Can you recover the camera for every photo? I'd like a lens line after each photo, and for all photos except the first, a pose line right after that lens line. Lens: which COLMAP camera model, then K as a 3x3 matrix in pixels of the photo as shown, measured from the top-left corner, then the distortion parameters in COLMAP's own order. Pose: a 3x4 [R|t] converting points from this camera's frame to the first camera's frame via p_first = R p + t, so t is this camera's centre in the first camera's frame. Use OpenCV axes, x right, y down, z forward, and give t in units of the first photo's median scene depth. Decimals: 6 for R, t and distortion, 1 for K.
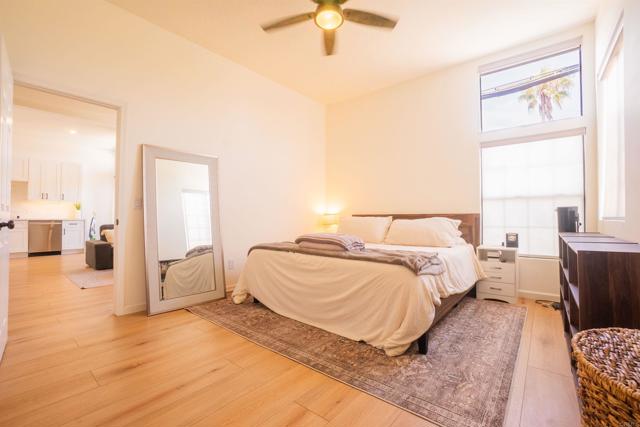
lens RADIAL K [[281.7, 0, 317.6], [0, 281.7, 213.3], [0, 0, 1]] dist [-0.065736, 0.023840]
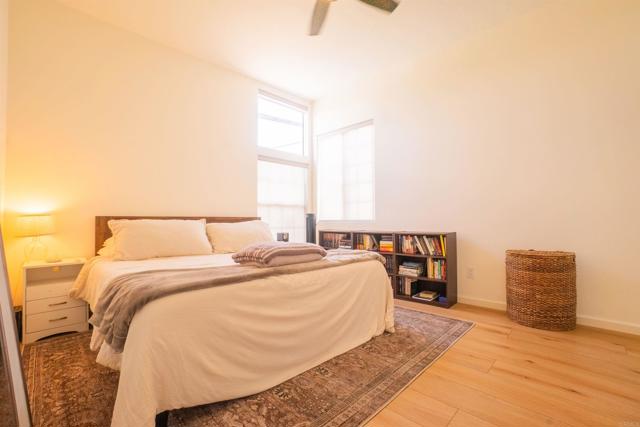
lens RADIAL K [[281.7, 0, 317.6], [0, 281.7, 213.3], [0, 0, 1]] dist [-0.065736, 0.023840]
pose [[0.081348, 0.023392, 0.996411, -0.808912], [-0.015017, 0.999640, -0.022242, 0.011395], [-0.996573, -0.013154, 0.081670, 0.986089]]
